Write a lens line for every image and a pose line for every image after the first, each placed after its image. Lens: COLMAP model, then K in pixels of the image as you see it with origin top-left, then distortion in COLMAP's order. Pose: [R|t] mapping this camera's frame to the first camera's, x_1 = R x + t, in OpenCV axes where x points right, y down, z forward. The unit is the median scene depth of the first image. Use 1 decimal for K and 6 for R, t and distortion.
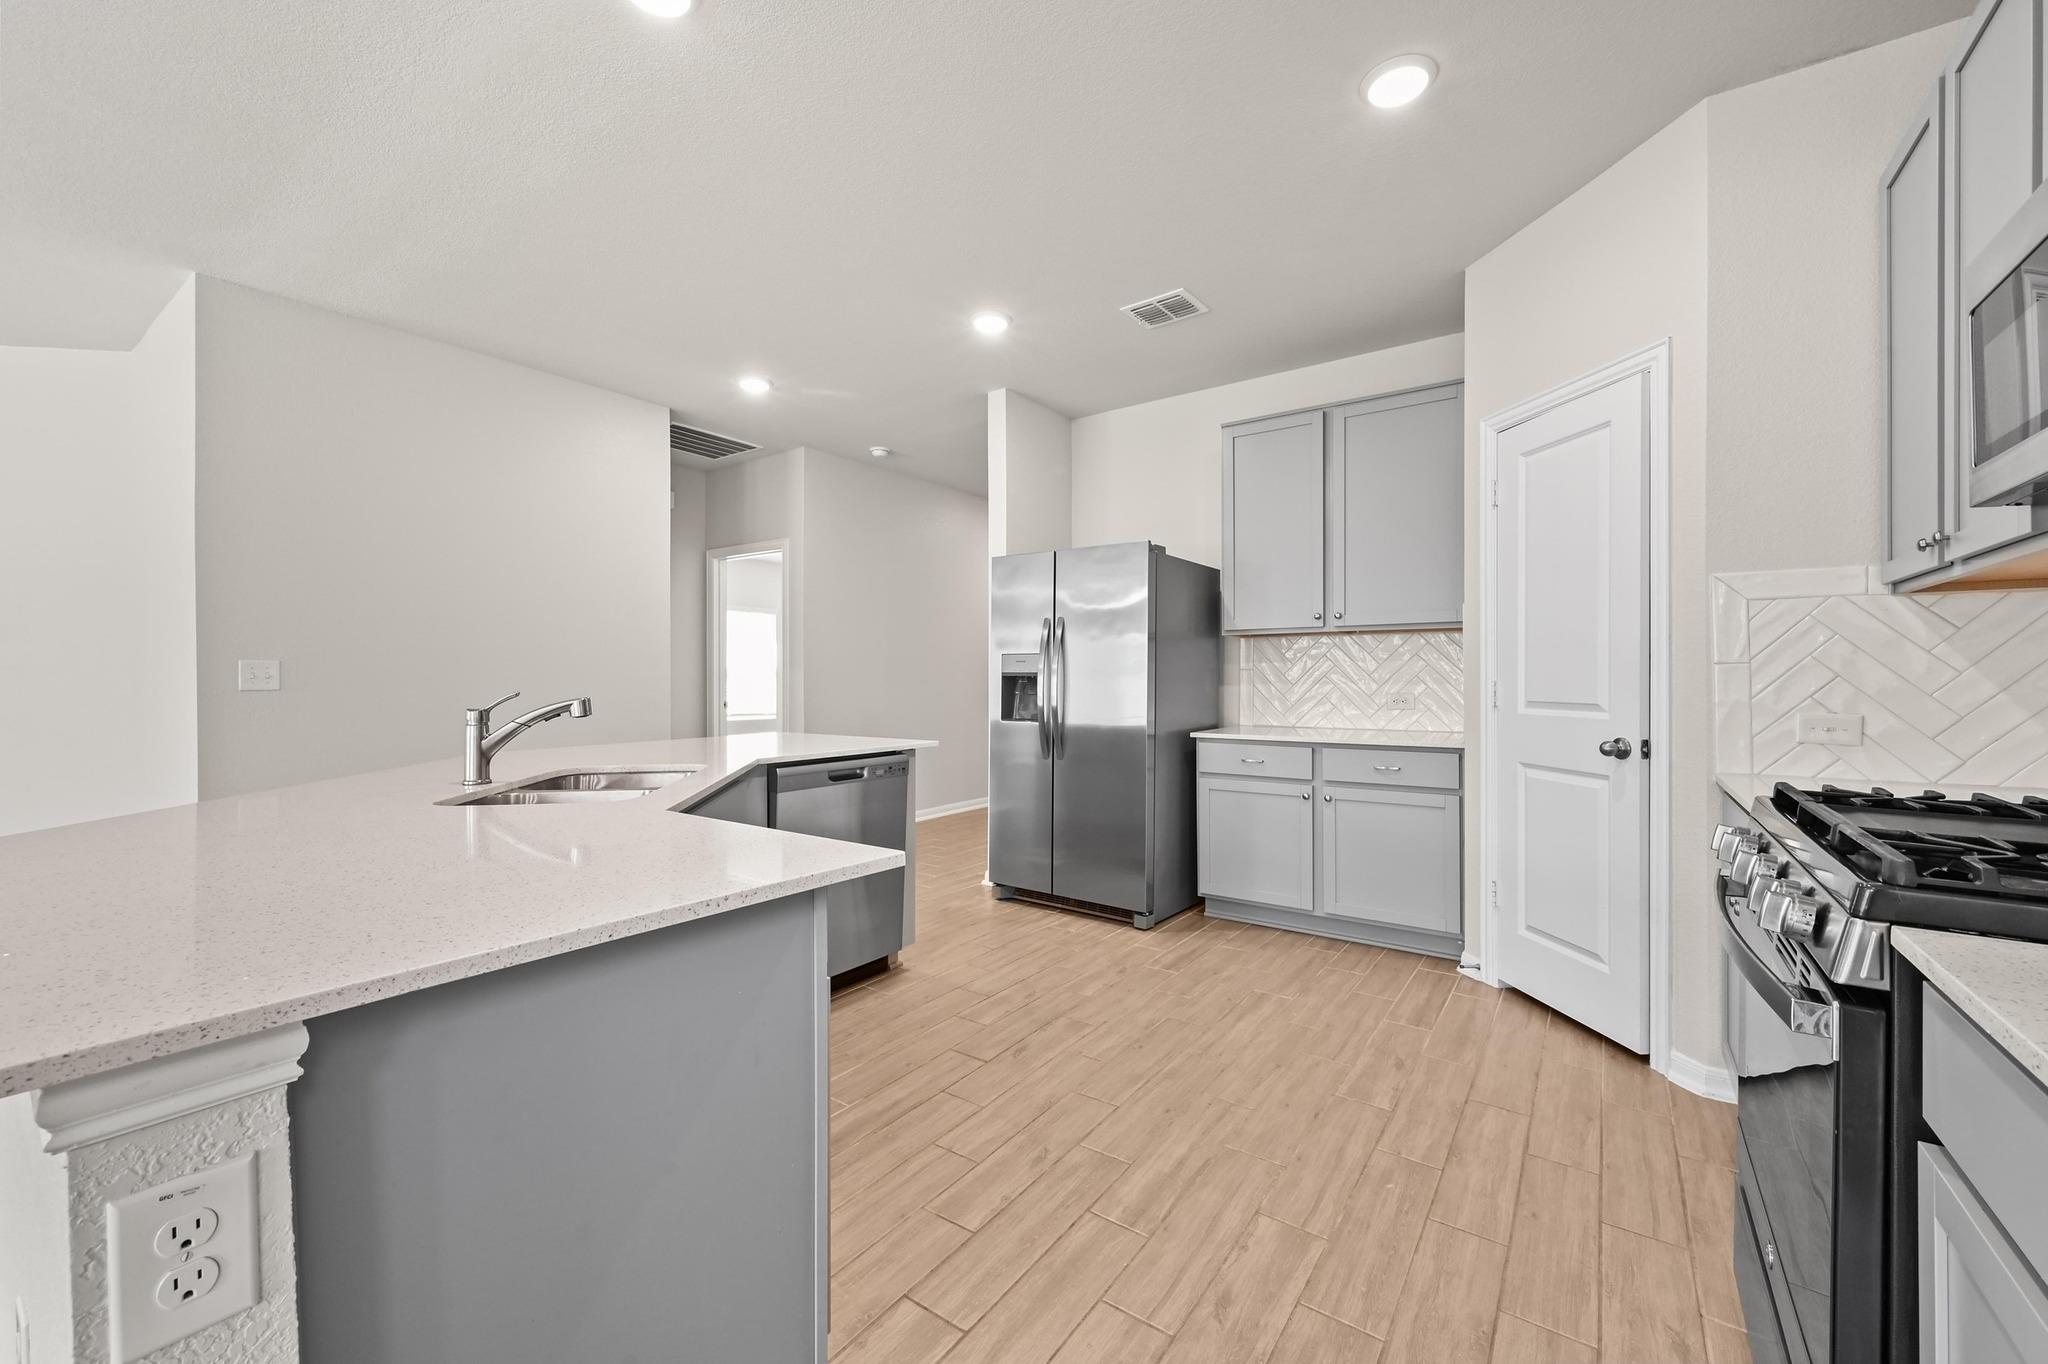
lens RADIAL K [[811.3, 0, 1021.7], [0, 811.3, 679.1], [0, 0, 1]] dist [-0.003513, 0.000087]
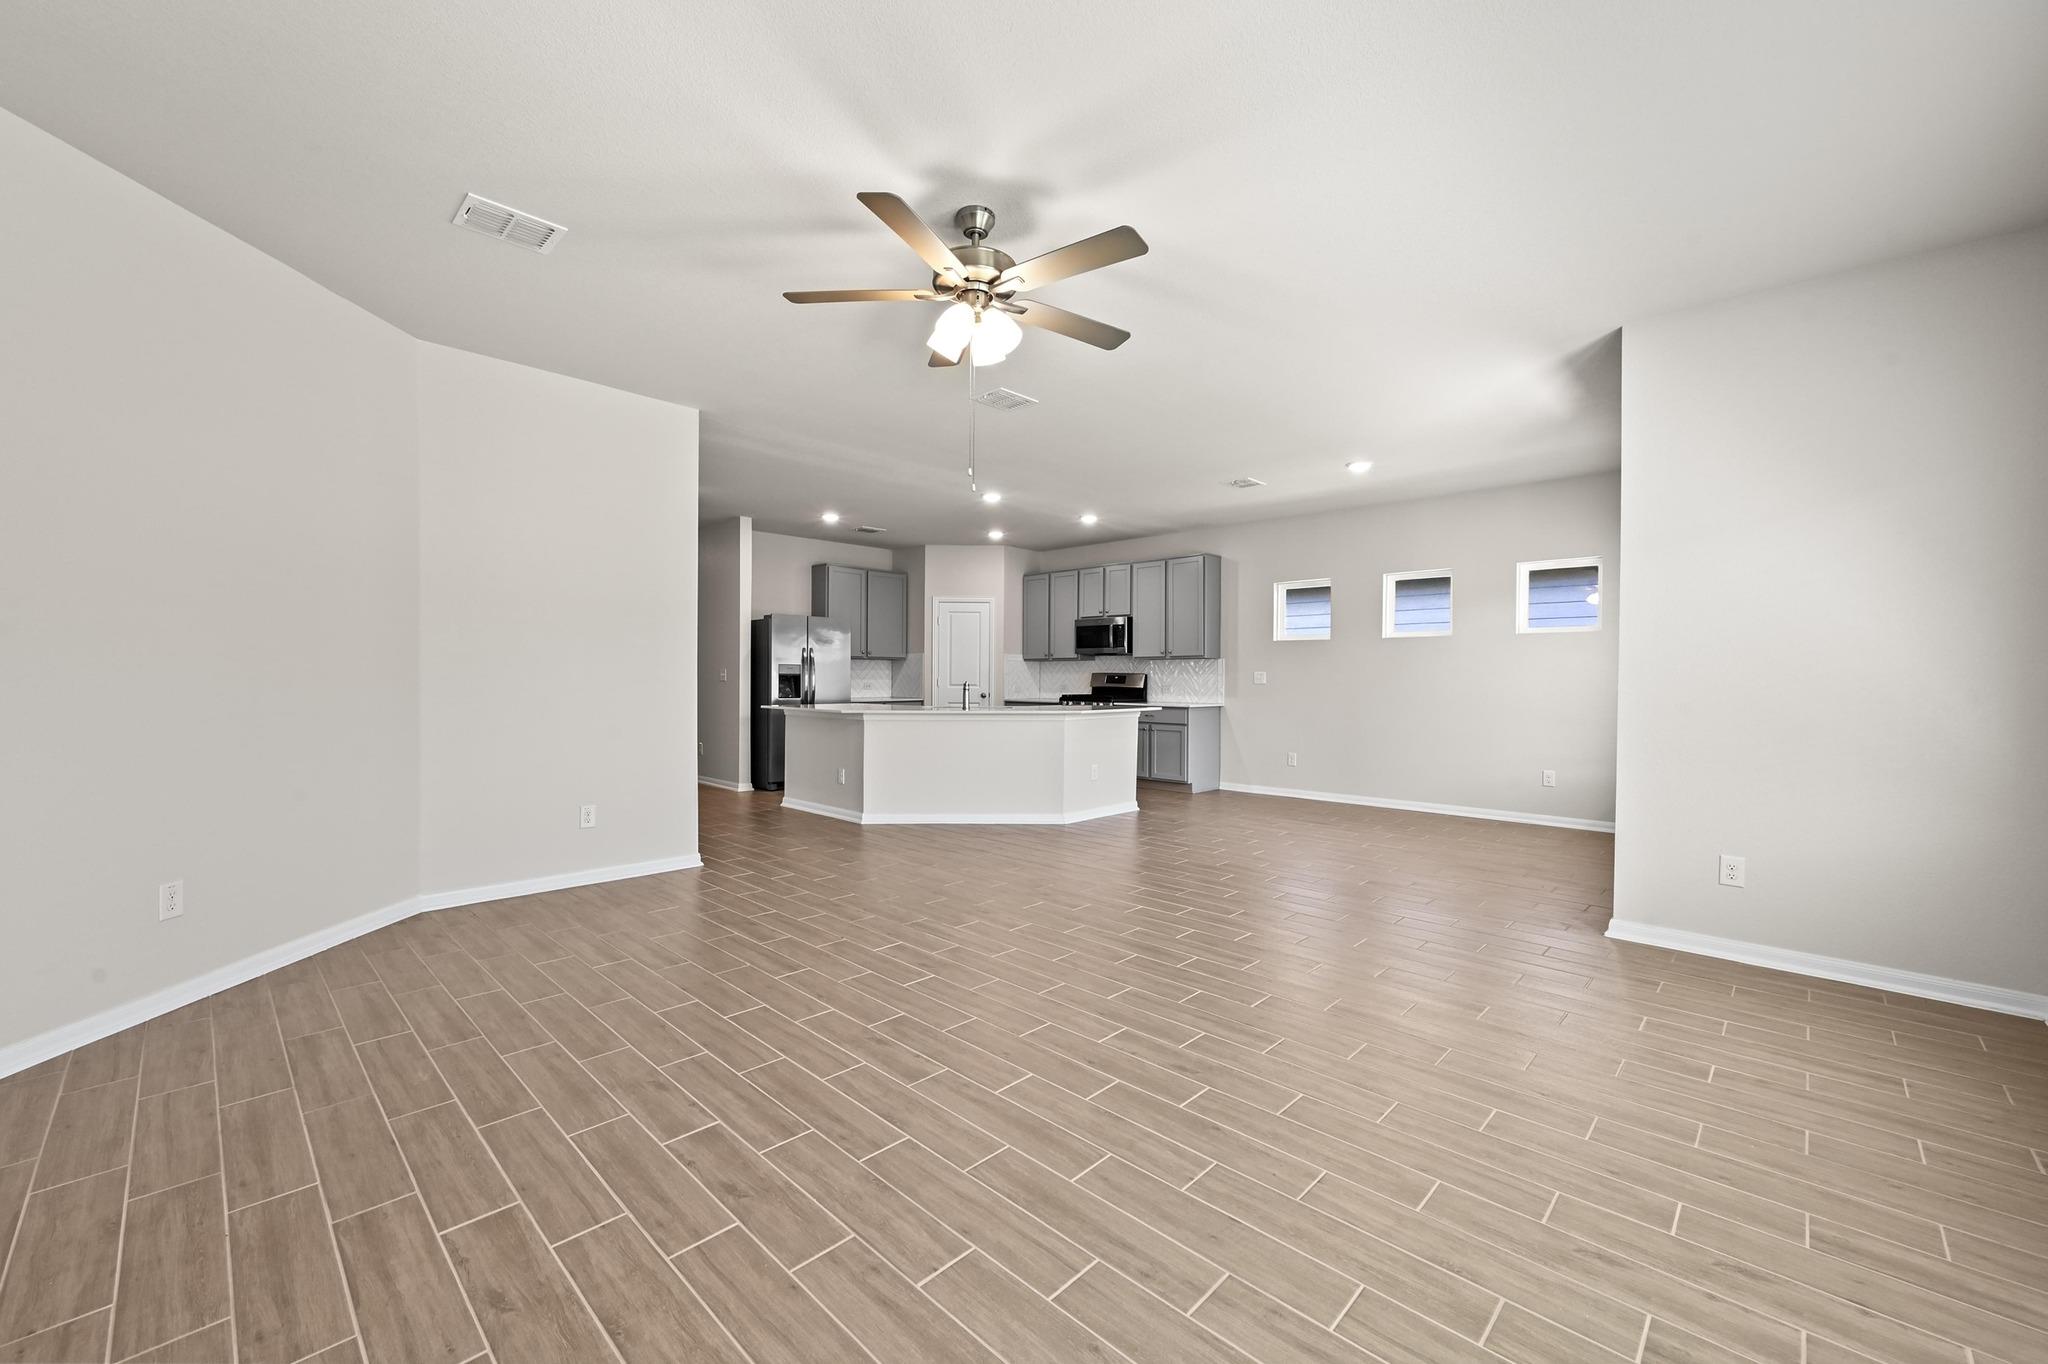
lens RADIAL K [[811.3, 0, 1031.1], [0, 811.3, 676.0], [0, 0, 1]] dist [-0.003513, 0.000087]
pose [[0.140362, 0.000476, 0.990100, -2.151368], [-0.007294, 0.999973, 0.000554, -0.010041], [-0.990073, -0.007299, 0.140361, 0.143283]]
